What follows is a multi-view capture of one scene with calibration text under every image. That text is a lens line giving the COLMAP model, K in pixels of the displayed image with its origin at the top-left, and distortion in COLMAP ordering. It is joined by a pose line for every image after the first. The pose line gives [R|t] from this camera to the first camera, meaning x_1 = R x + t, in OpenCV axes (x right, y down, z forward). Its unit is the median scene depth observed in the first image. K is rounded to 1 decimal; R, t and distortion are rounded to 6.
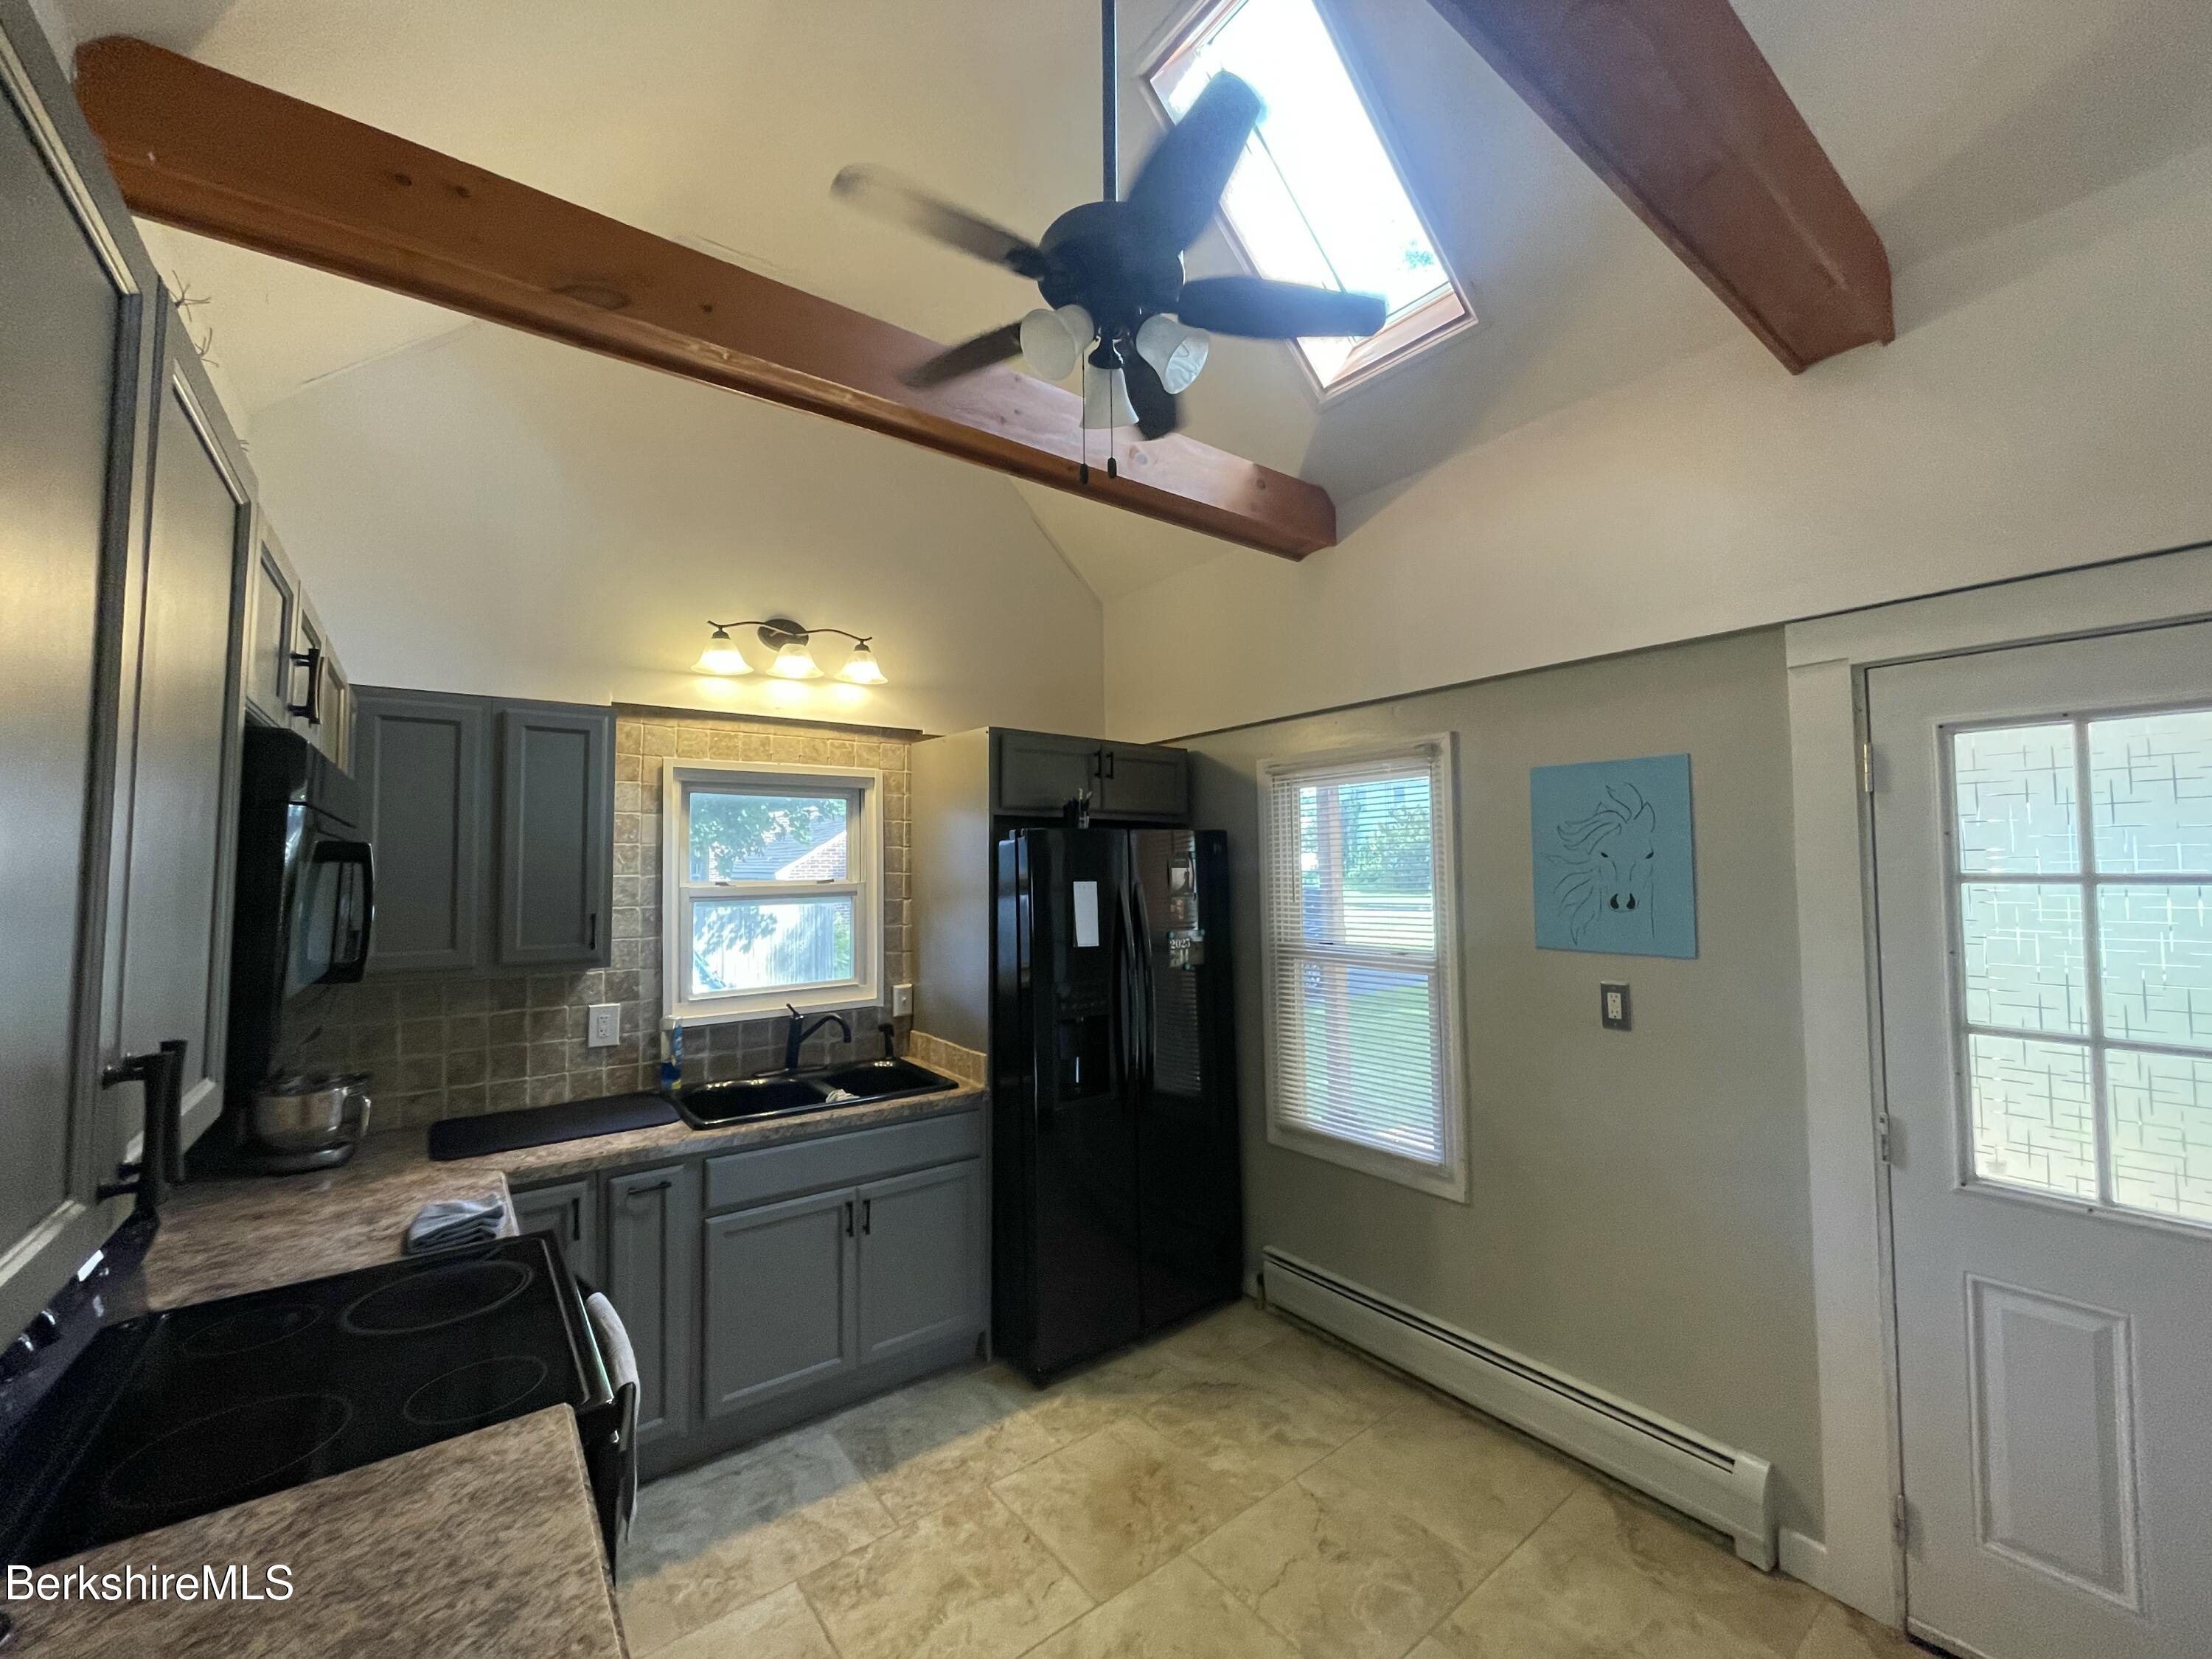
lens RADIAL K [[897.5, 0, 1116.4], [0, 897.5, 825.4], [0, 0, 1]] dist [-0.001981, -0.000013]
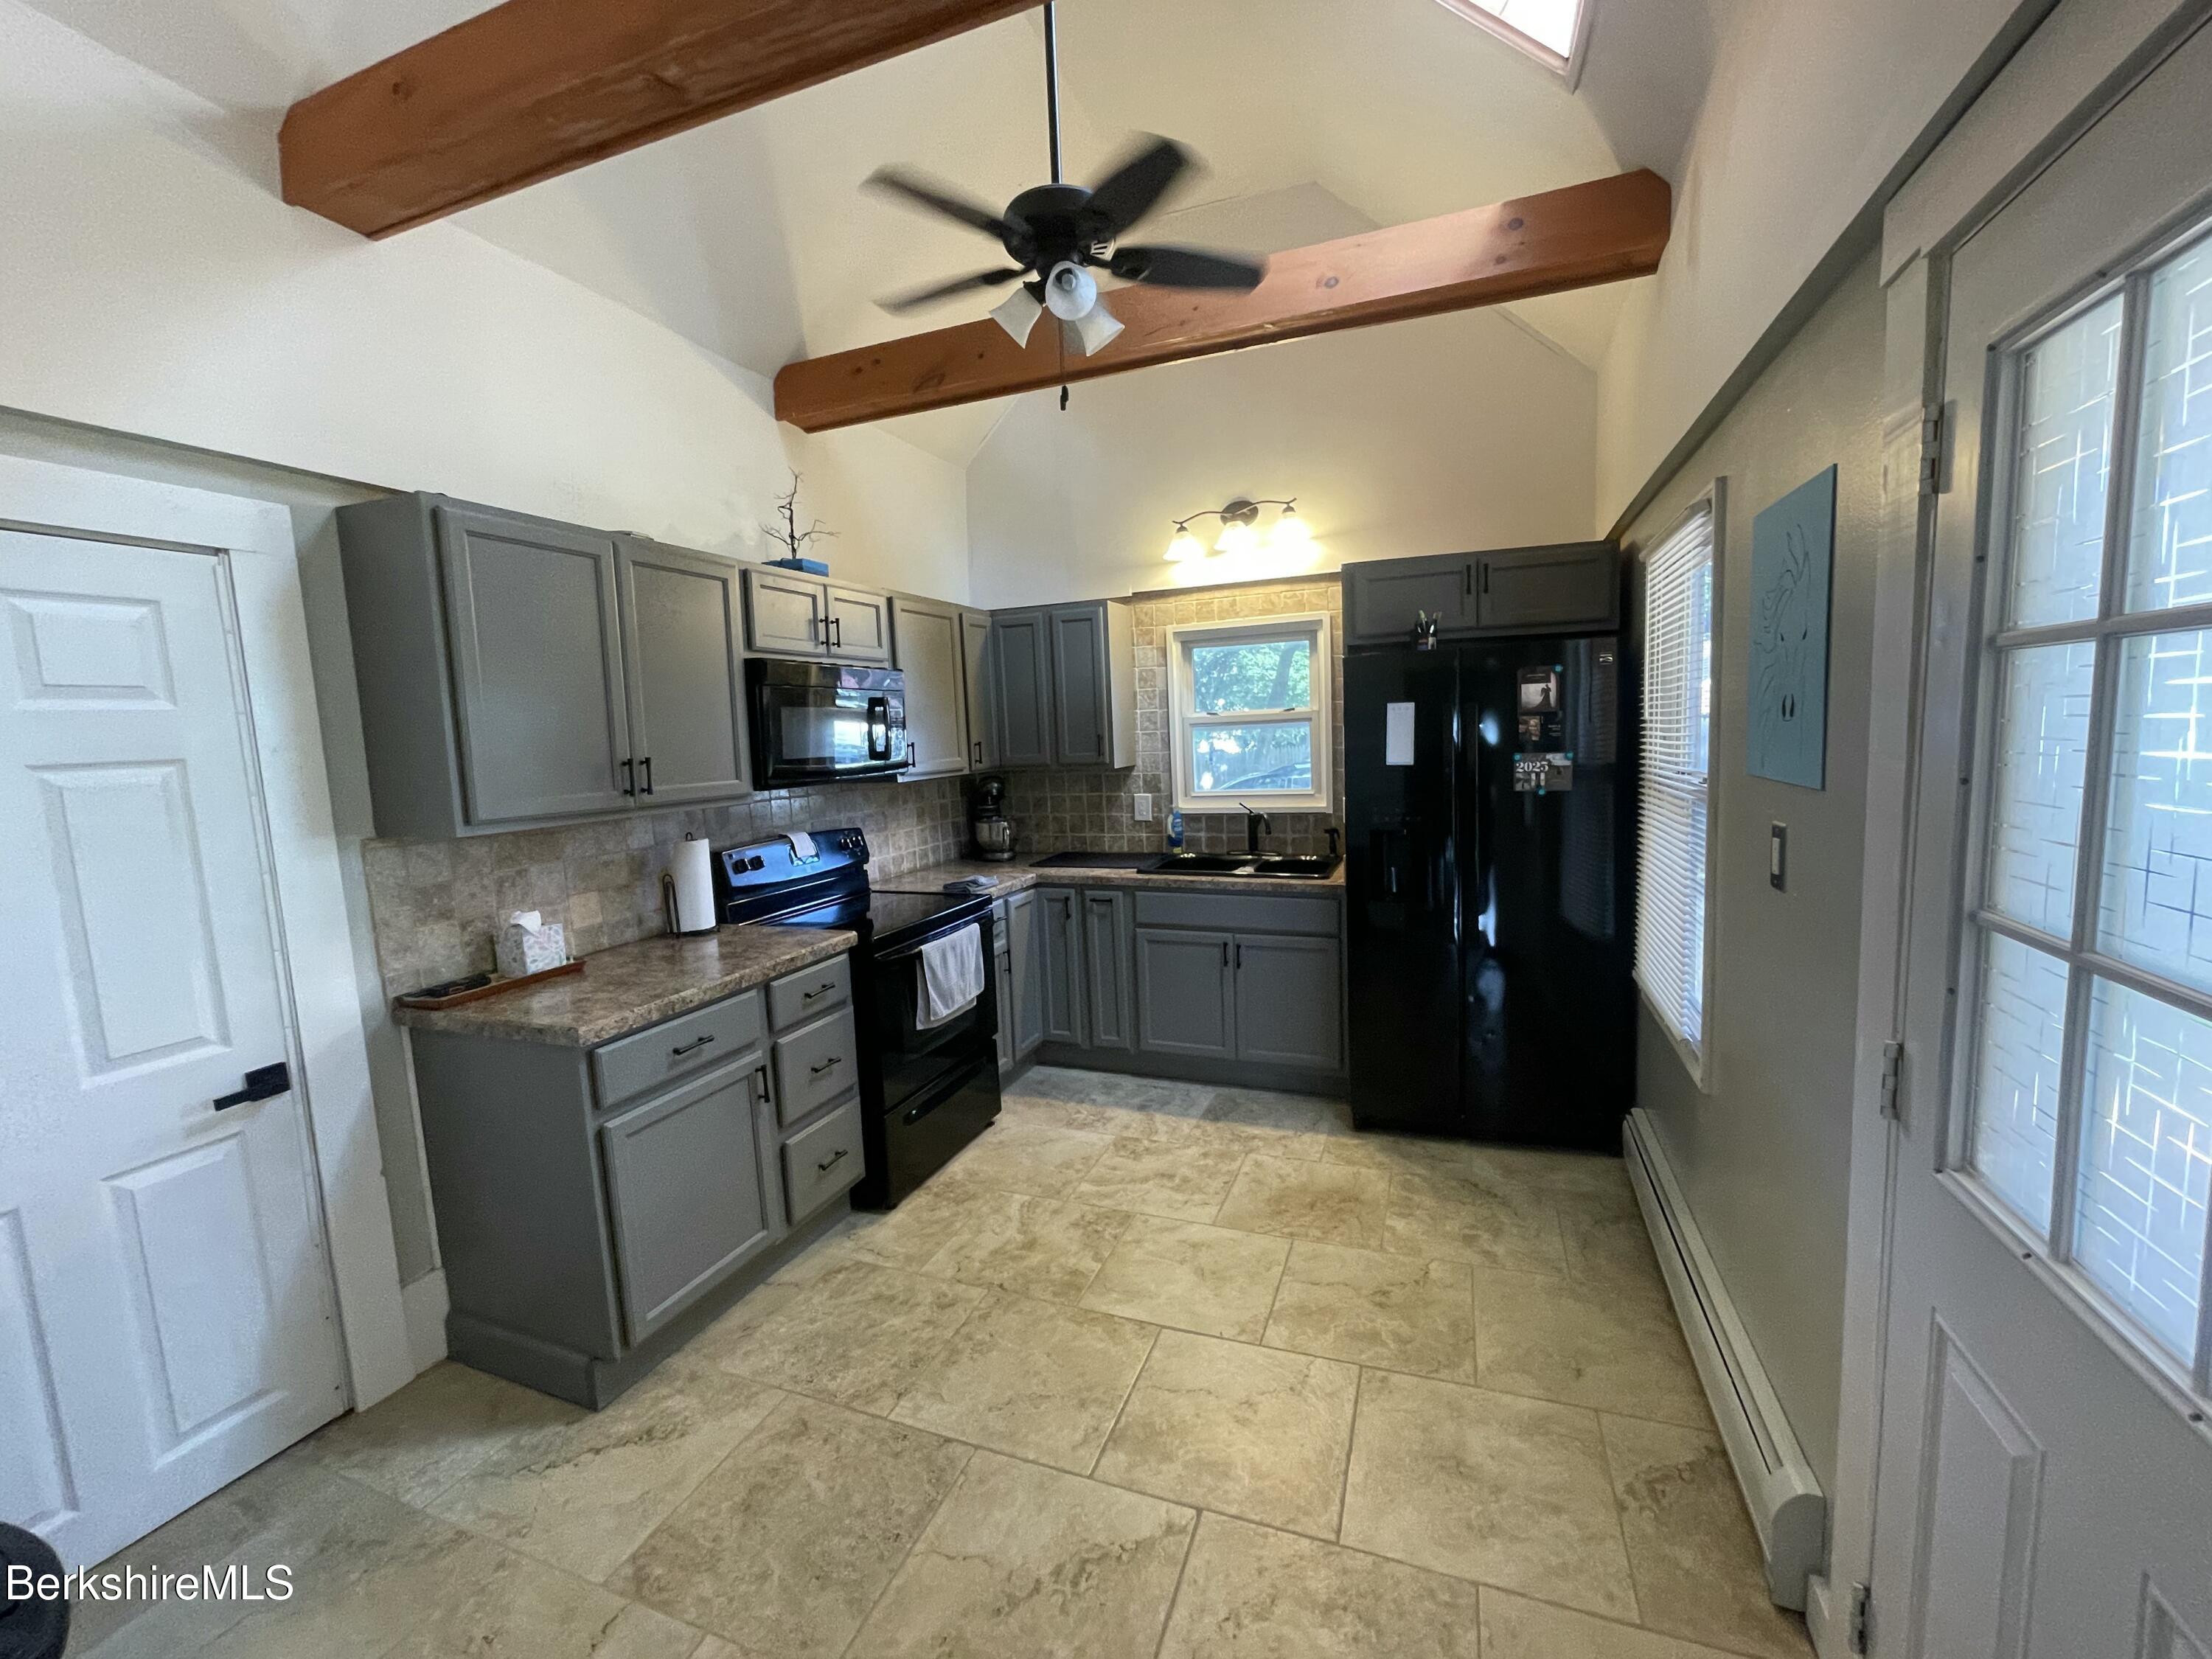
lens RADIAL K [[897.5, 0, 1118.1], [0, 897.5, 826.0], [0, 0, 1]] dist [-0.001981, -0.000013]
pose [[0.521027, 0.081031, -0.849685, 0.765987], [0.071471, 0.987846, 0.138033, 0.040455], [0.850542, -0.132646, 0.508903, 0.182741]]
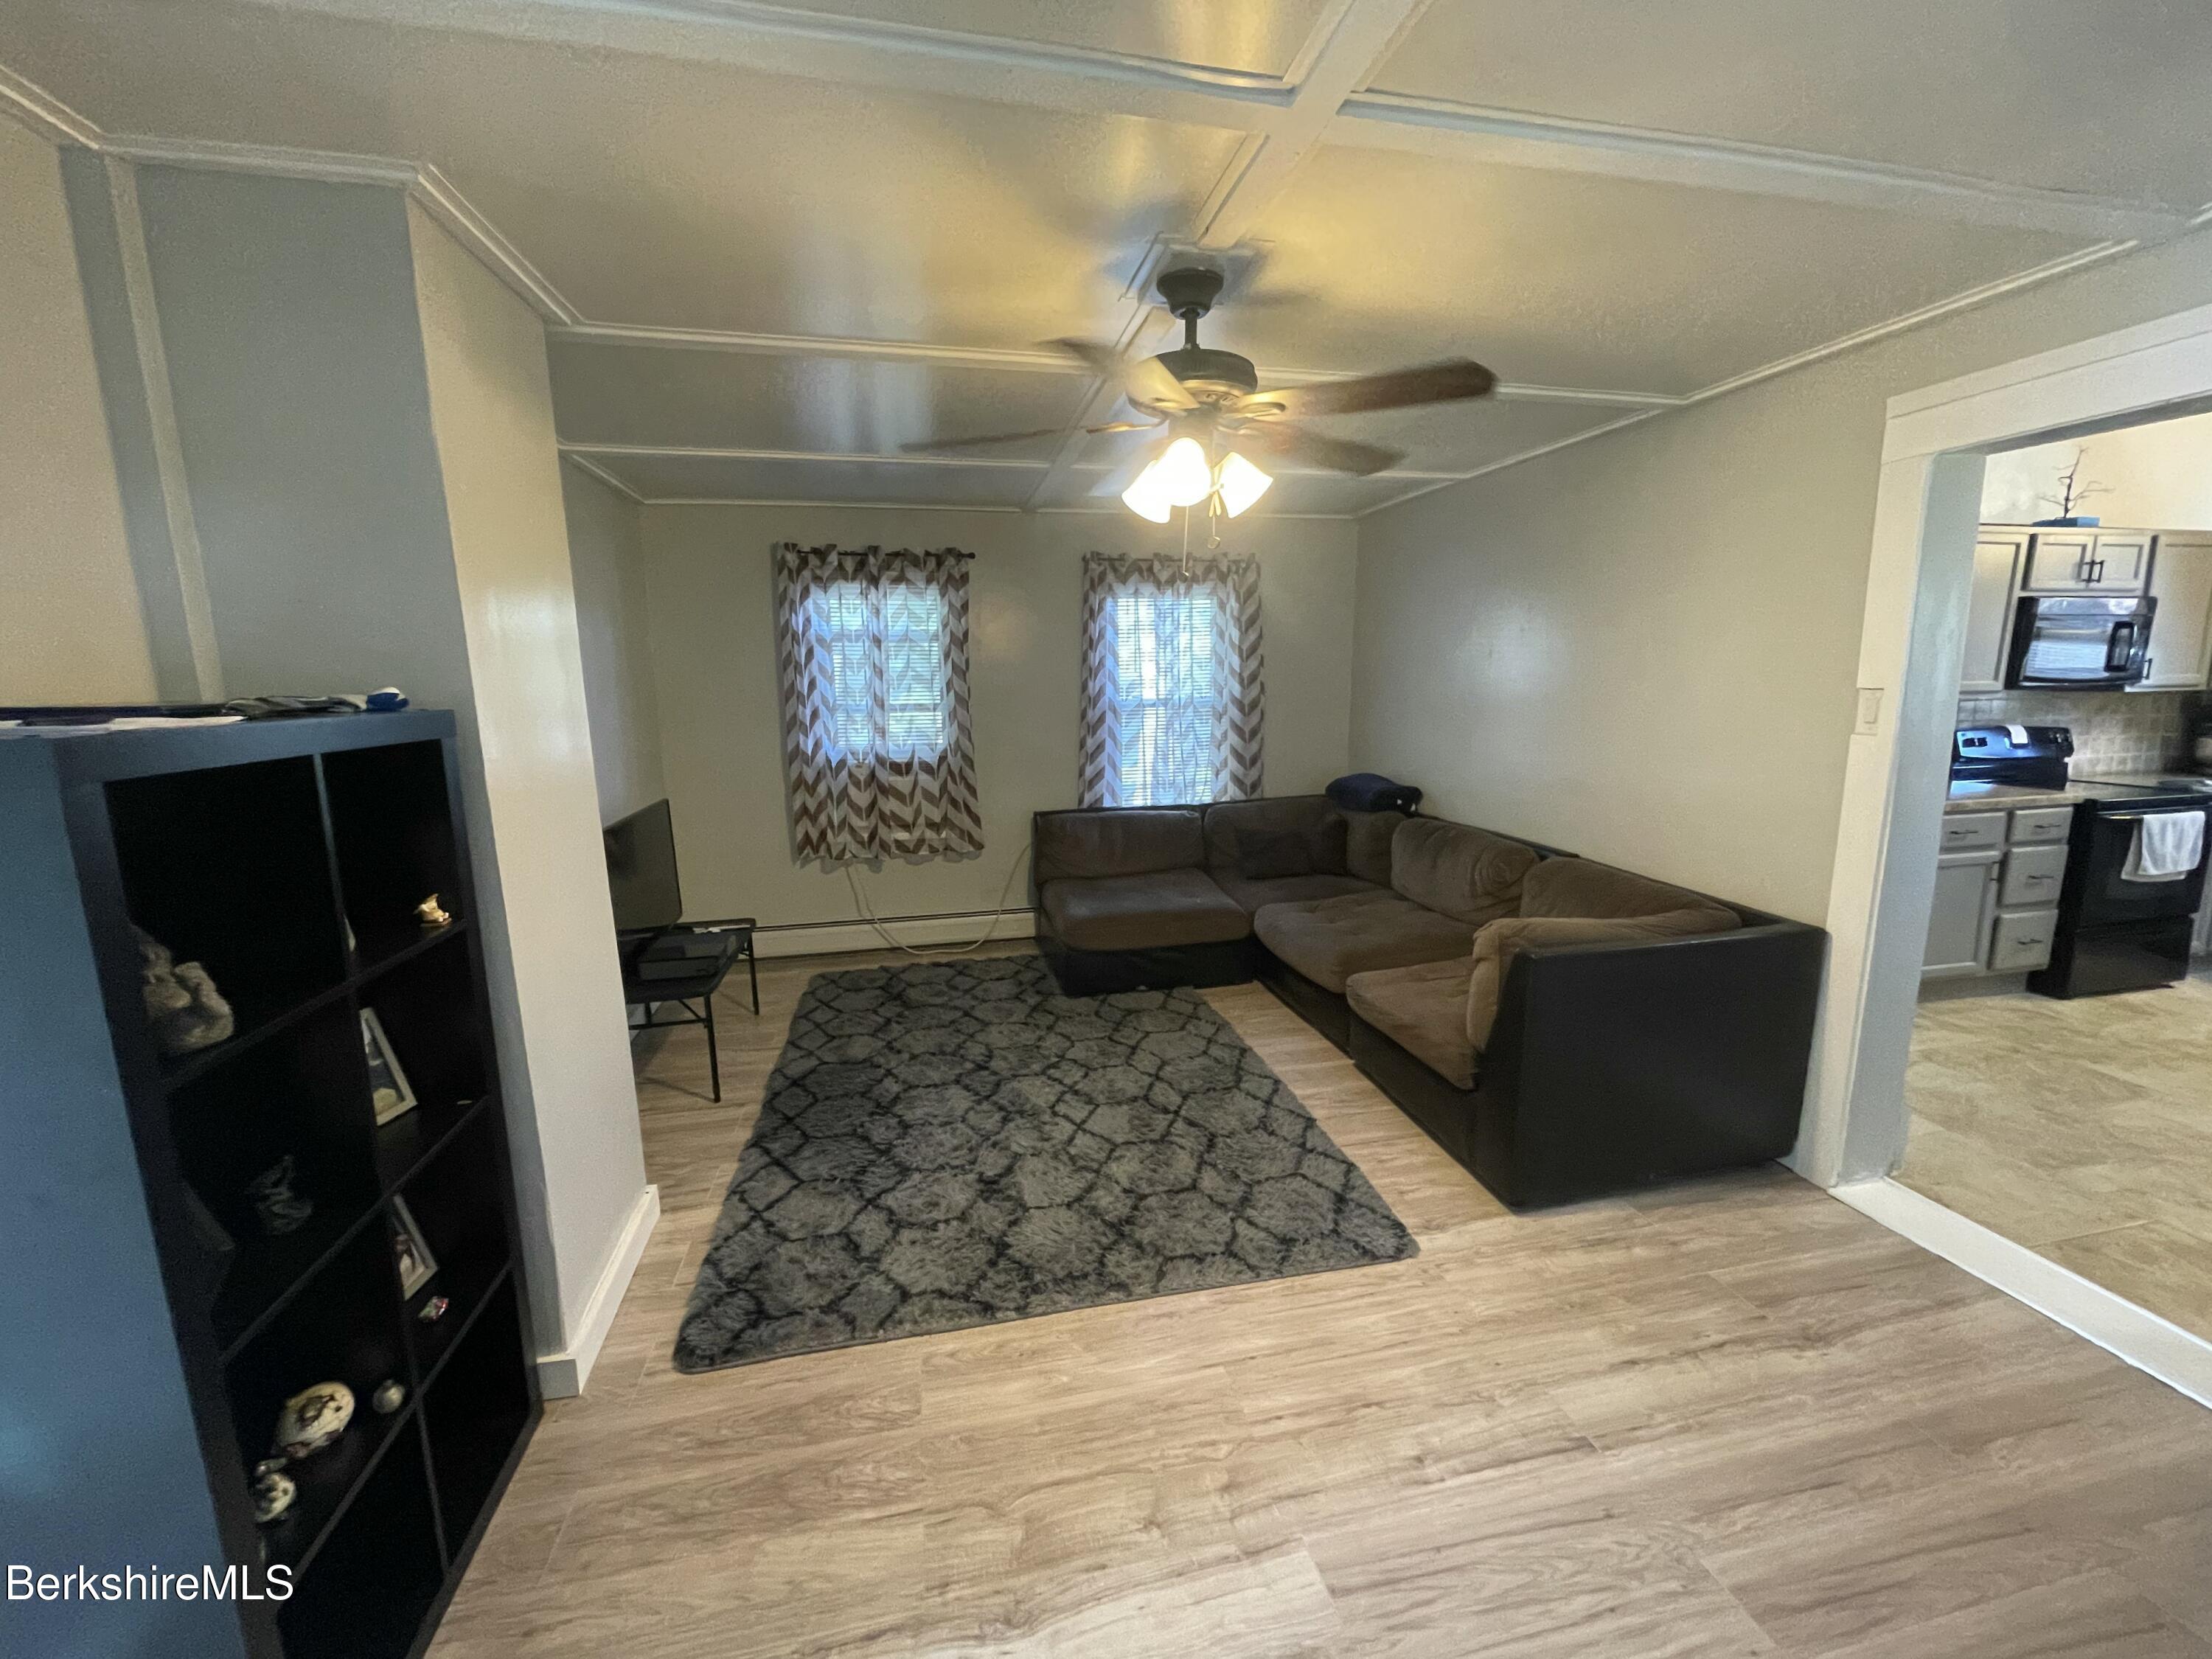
lens RADIAL K [[897.5, 0, 1116.8], [0, 897.5, 827.0], [0, 0, 1]] dist [-0.001981, -0.000013]
pose [[-0.418751, 0.165026, -0.892981, 1.713954], [0.060205, 0.986231, 0.154027, 0.019004], [0.906103, 0.010737, -0.422920, -0.380057]]
